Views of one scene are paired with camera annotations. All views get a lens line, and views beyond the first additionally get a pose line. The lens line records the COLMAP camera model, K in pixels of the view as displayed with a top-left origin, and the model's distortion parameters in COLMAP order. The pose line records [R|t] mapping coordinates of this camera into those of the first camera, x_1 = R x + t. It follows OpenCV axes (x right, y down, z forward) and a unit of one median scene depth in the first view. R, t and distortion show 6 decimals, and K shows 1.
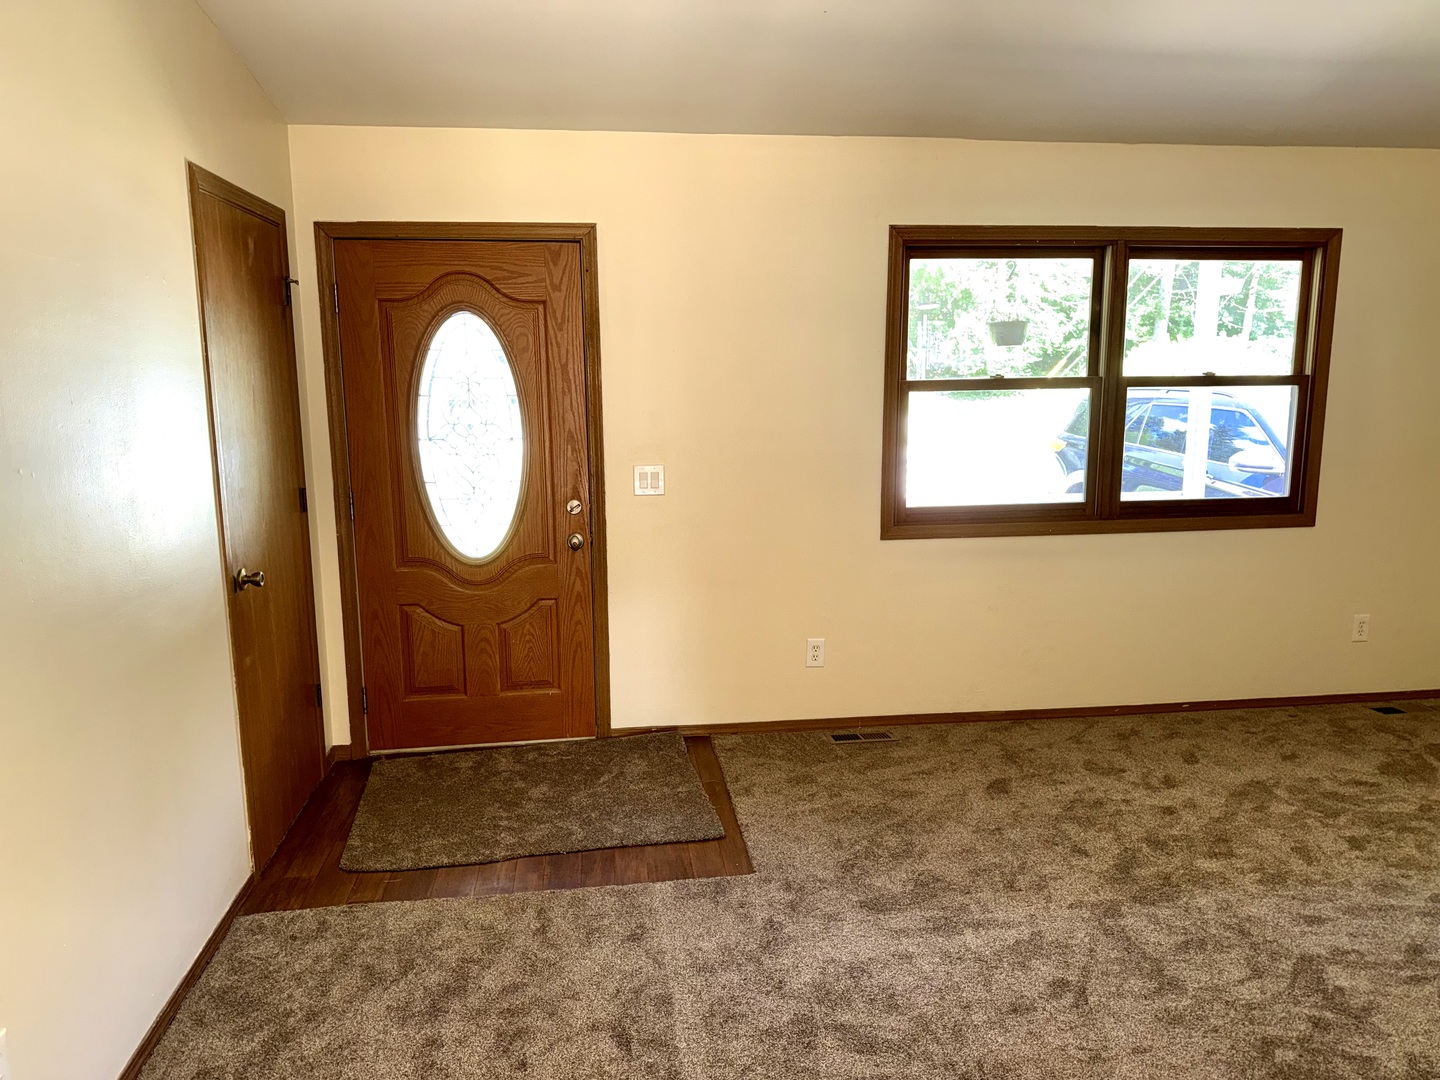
lens RADIAL K [[998.2, 0, 722.6], [0, 998.2, 539.3], [0, 0, 1]] dist [0.034863, -0.047530]
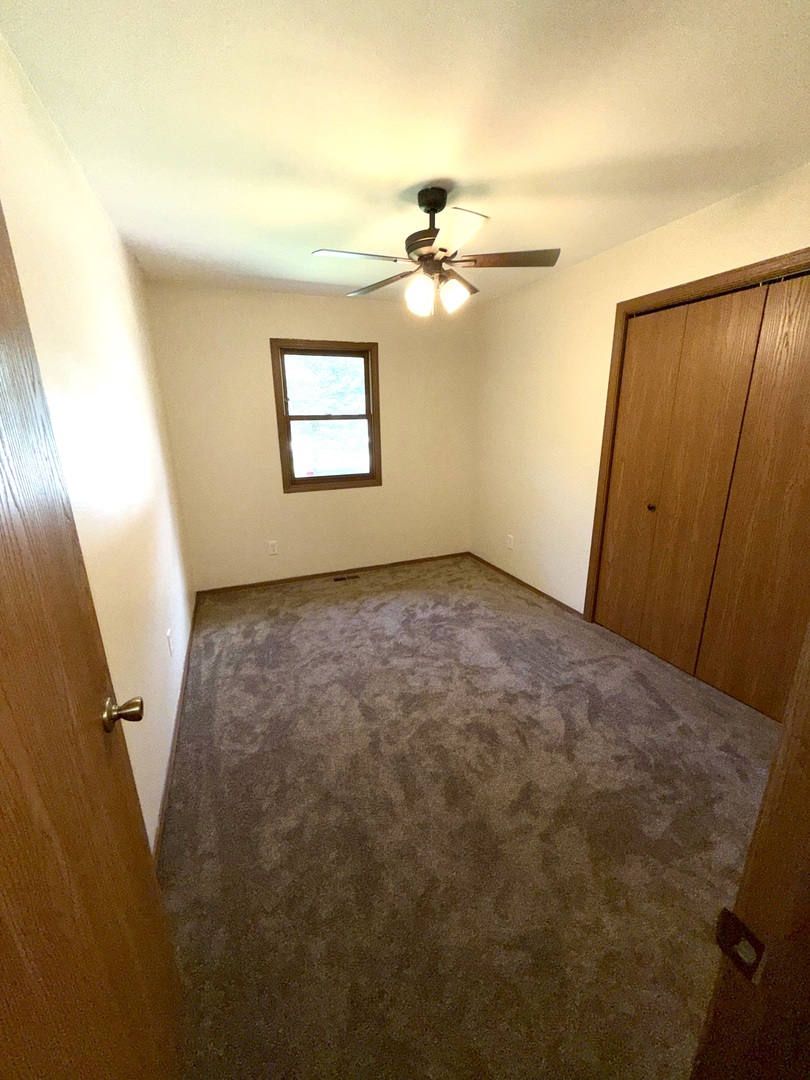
lens RADIAL K [[442.6, 0, 415.3], [0, 442.6, 533.8], [0, 0, 1]] dist [-0.003113, 0.000172]
pose [[0.968817, -0.072162, 0.237036, 0.462889], [0.046320, 0.992533, 0.112840, -0.015635], [-0.243408, -0.098342, 0.964926, 0.062033]]
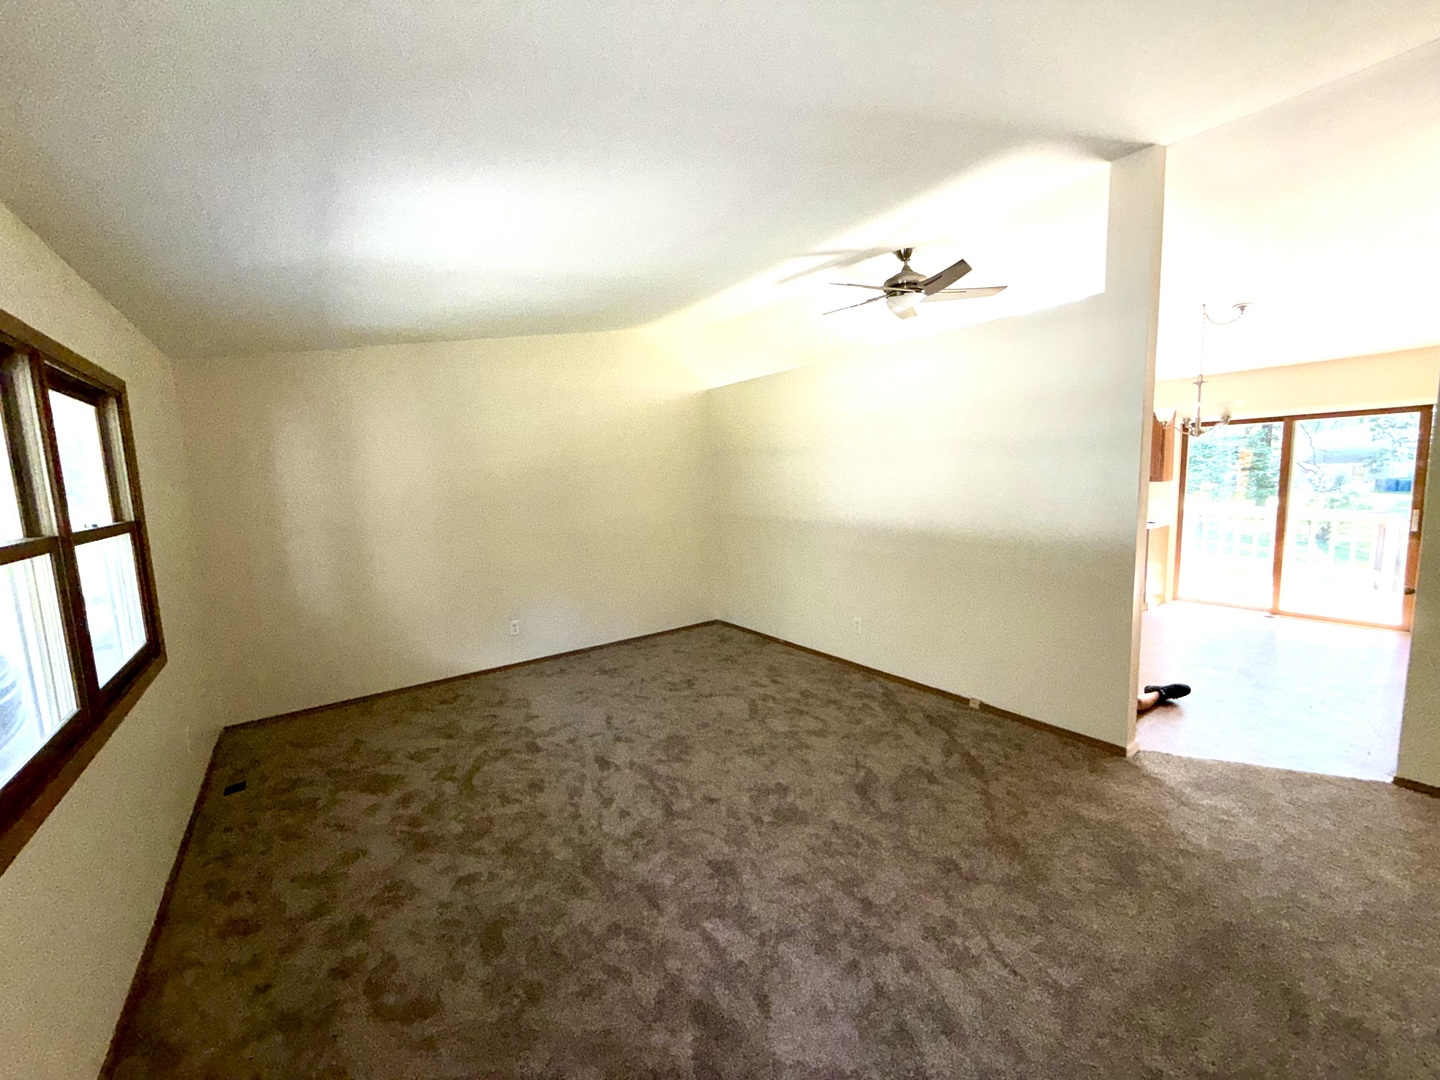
lens RADIAL K [[590.1, 0, 714.0], [0, 590.1, 540.7], [0, 0, 1]] dist [-0.003113, 0.000172]
pose [[-0.464199, -0.083375, 0.881798, -0.222726], [0.190825, 0.962766, 0.191485, -0.156821], [-0.864931, 0.257156, -0.431005, 0.806324]]
